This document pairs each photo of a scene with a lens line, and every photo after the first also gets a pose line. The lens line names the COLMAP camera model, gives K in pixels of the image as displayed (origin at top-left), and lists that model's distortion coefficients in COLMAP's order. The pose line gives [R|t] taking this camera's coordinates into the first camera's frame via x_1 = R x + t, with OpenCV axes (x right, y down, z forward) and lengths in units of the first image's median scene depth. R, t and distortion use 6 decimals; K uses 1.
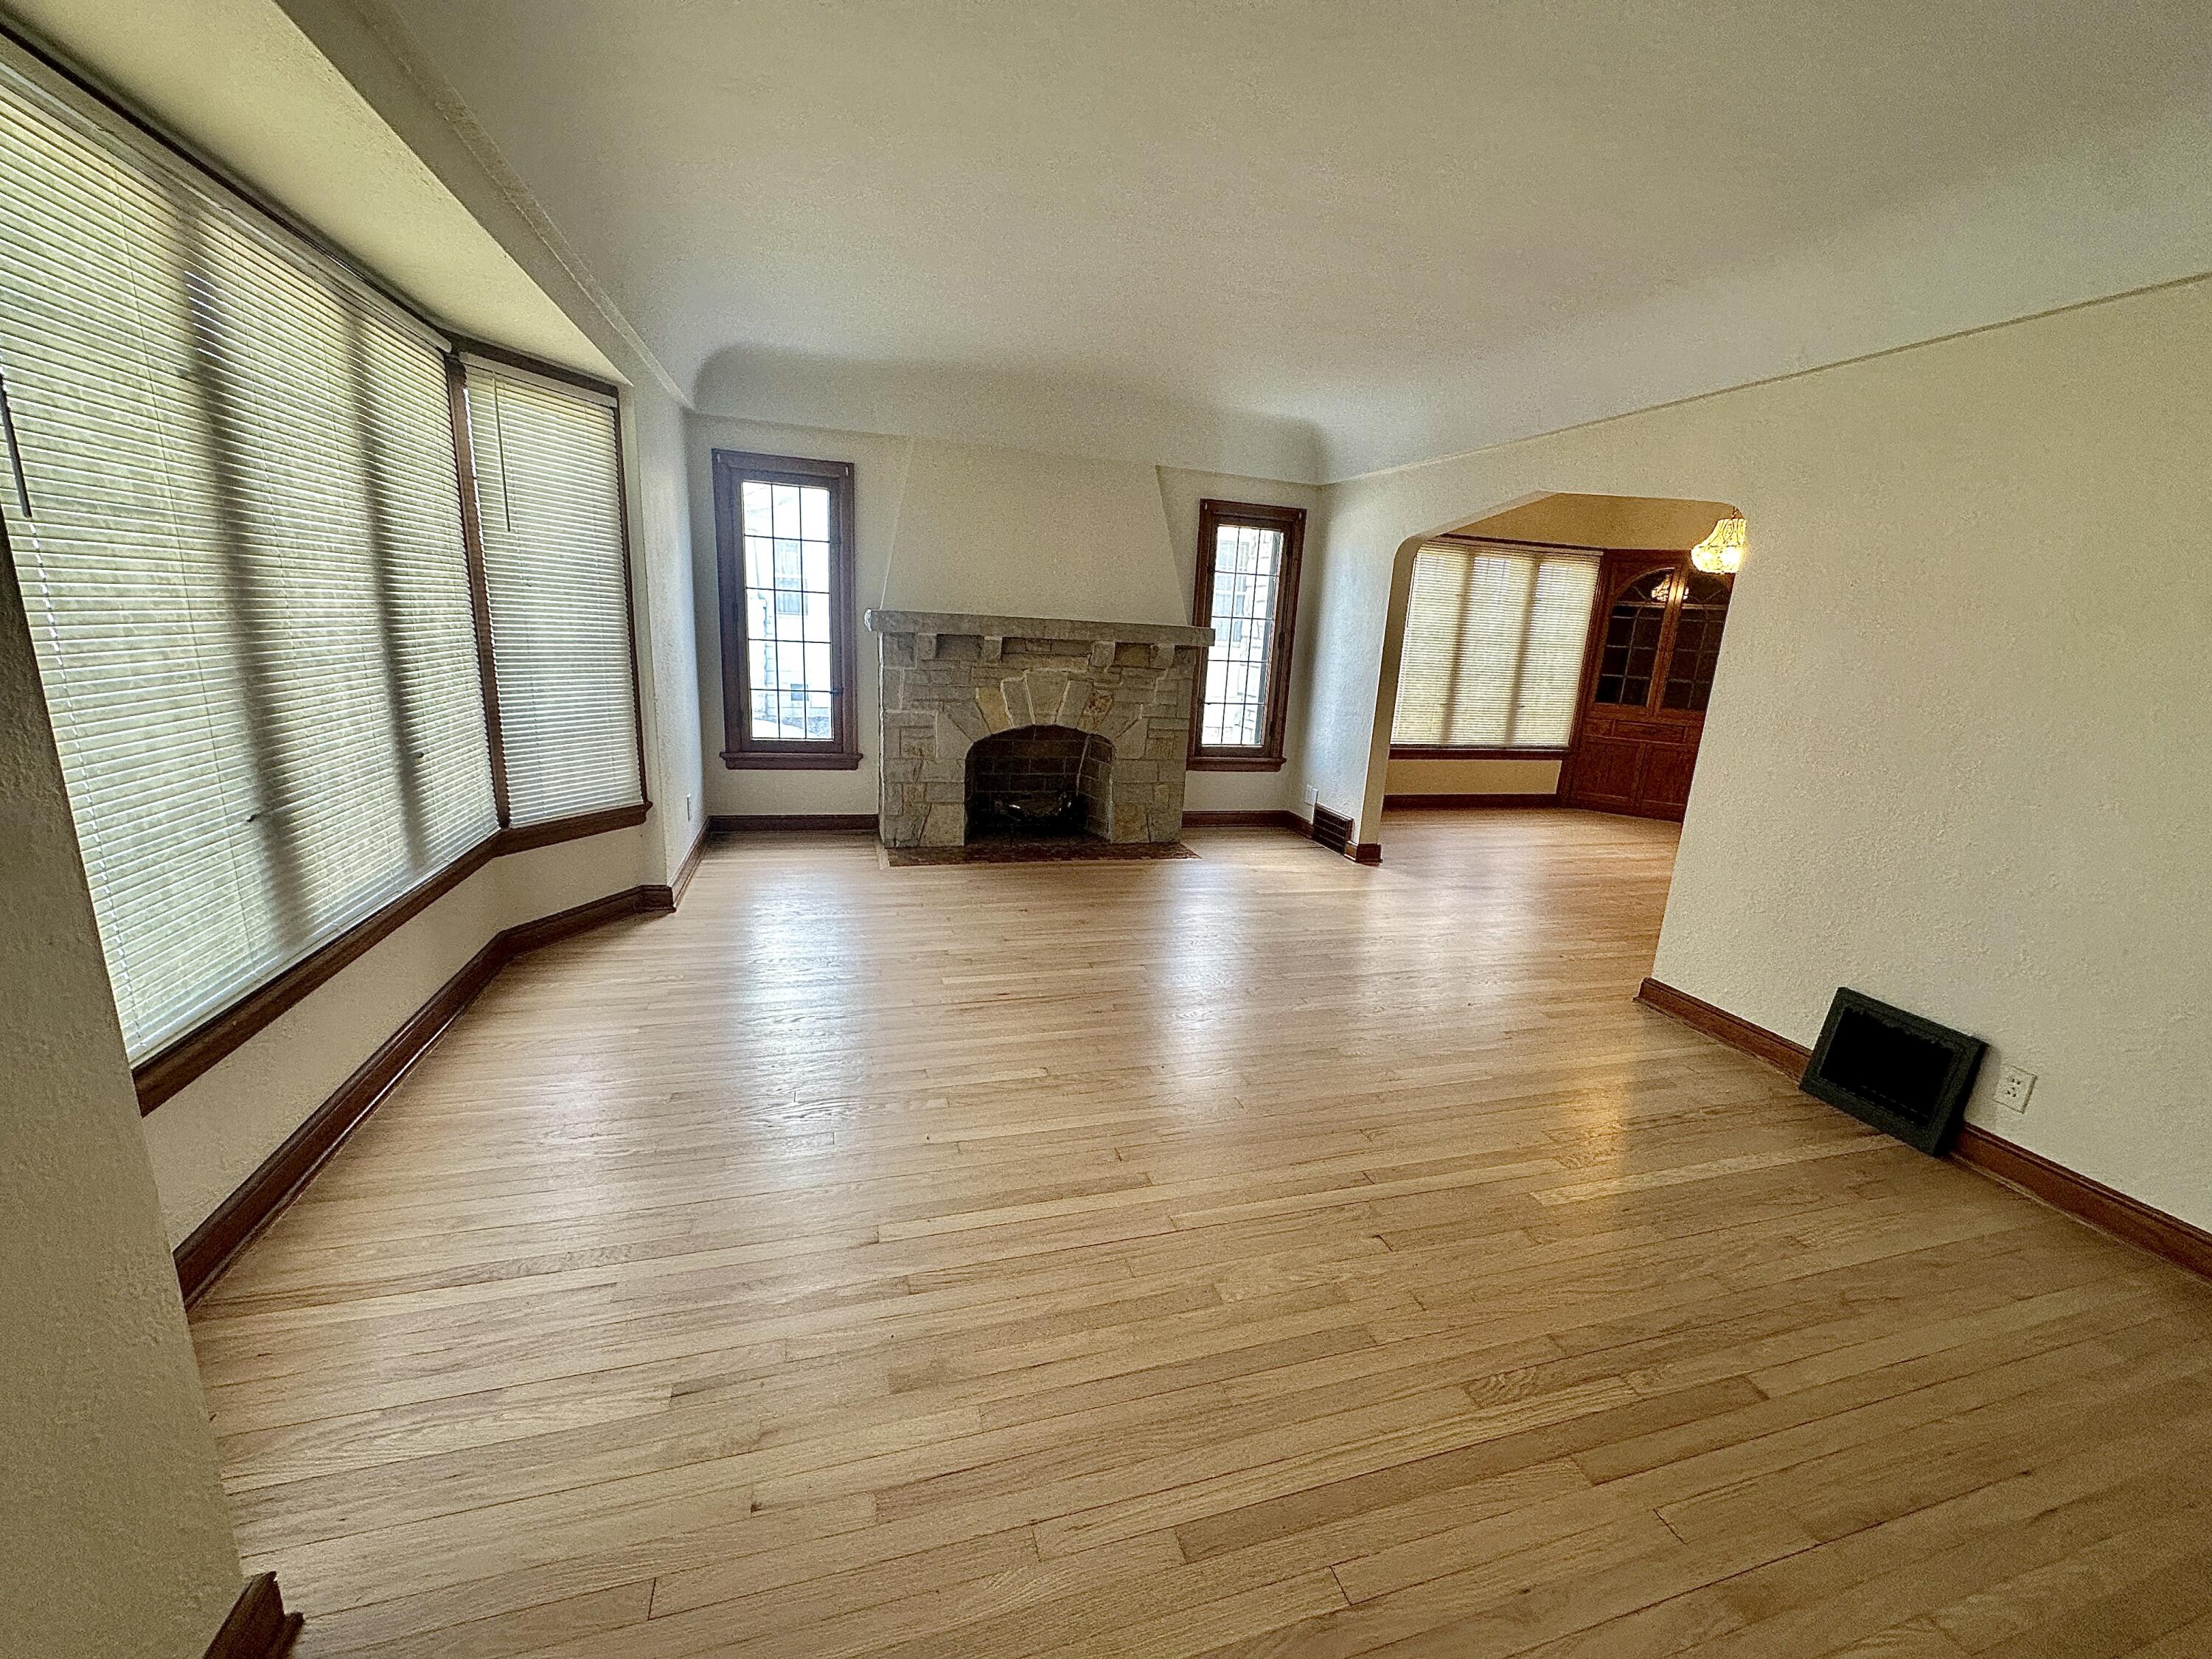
lens RADIAL K [[889.3, 0, 1107.7], [0, 889.3, 818.1], [0, 0, 1]] dist [-0.004951, 0.000609]
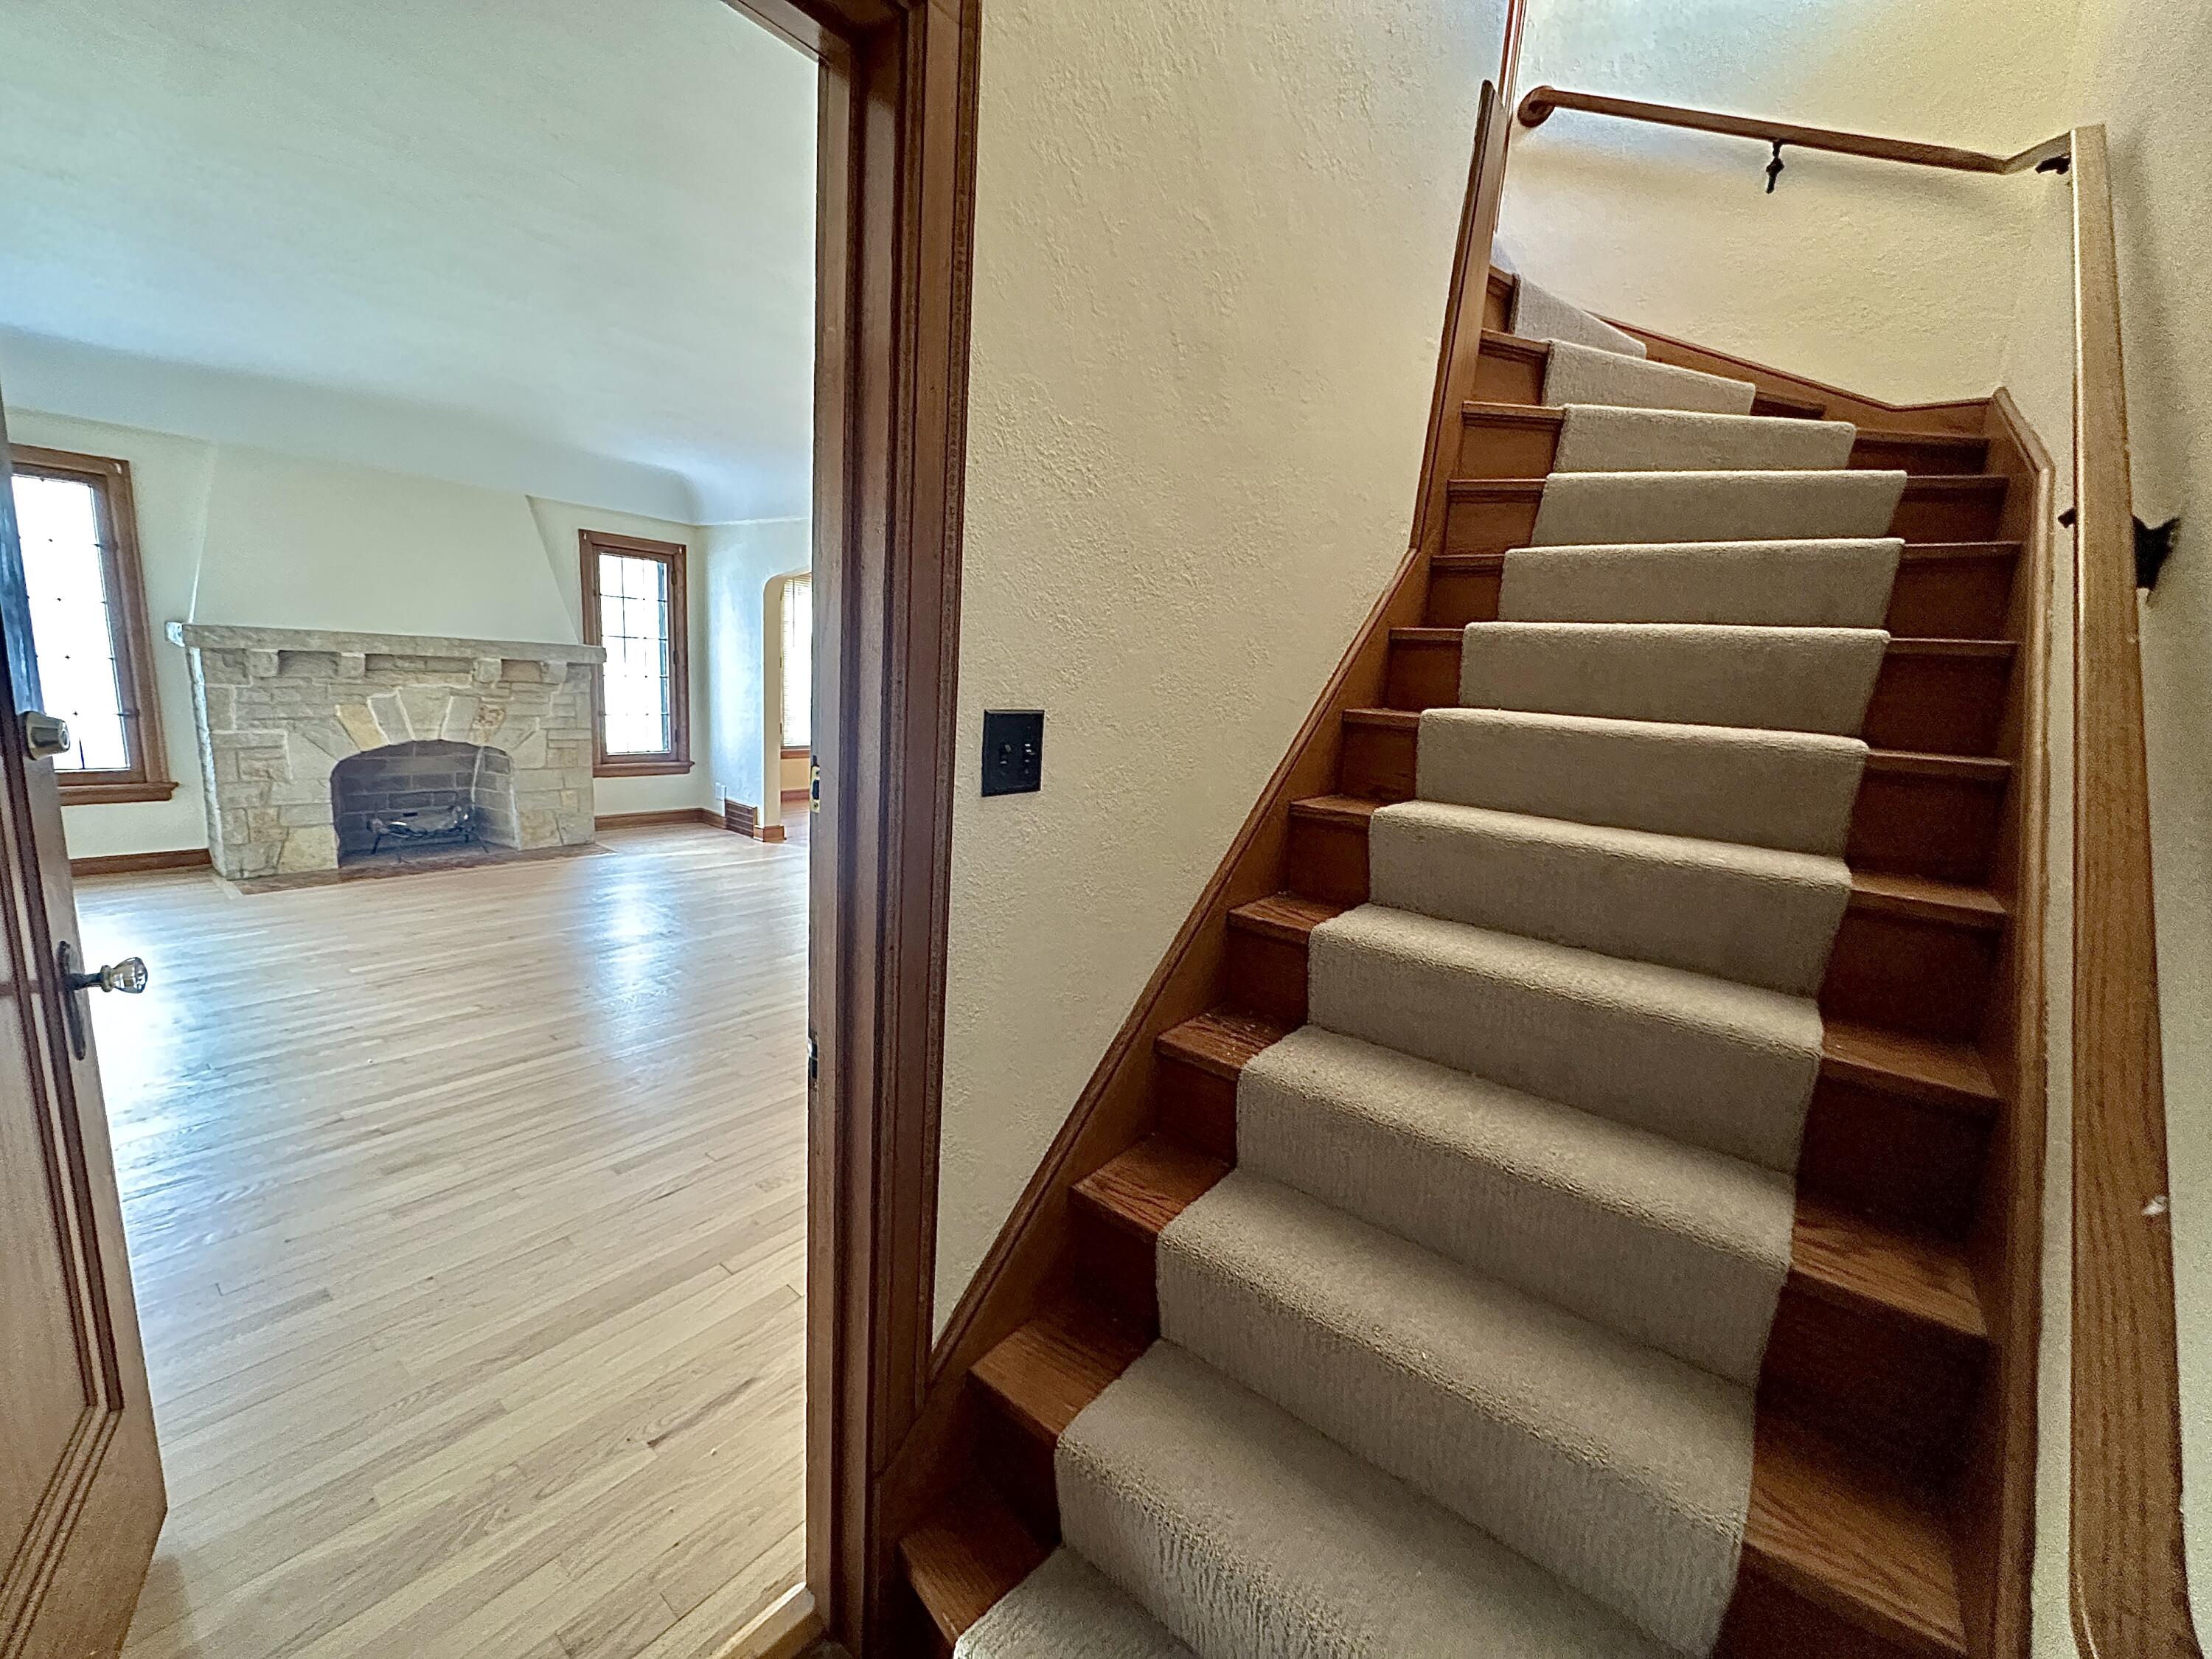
lens RADIAL K [[889.3, 0, 1115.0], [0, 889.3, 821.4], [0, 0, 1]] dist [-0.004951, 0.000609]
pose [[0.819531, -0.098896, 0.564436, -0.007802], [0.106032, 0.994157, 0.020236, 0.051599], [-0.563139, 0.043264, 0.825229, -0.281767]]
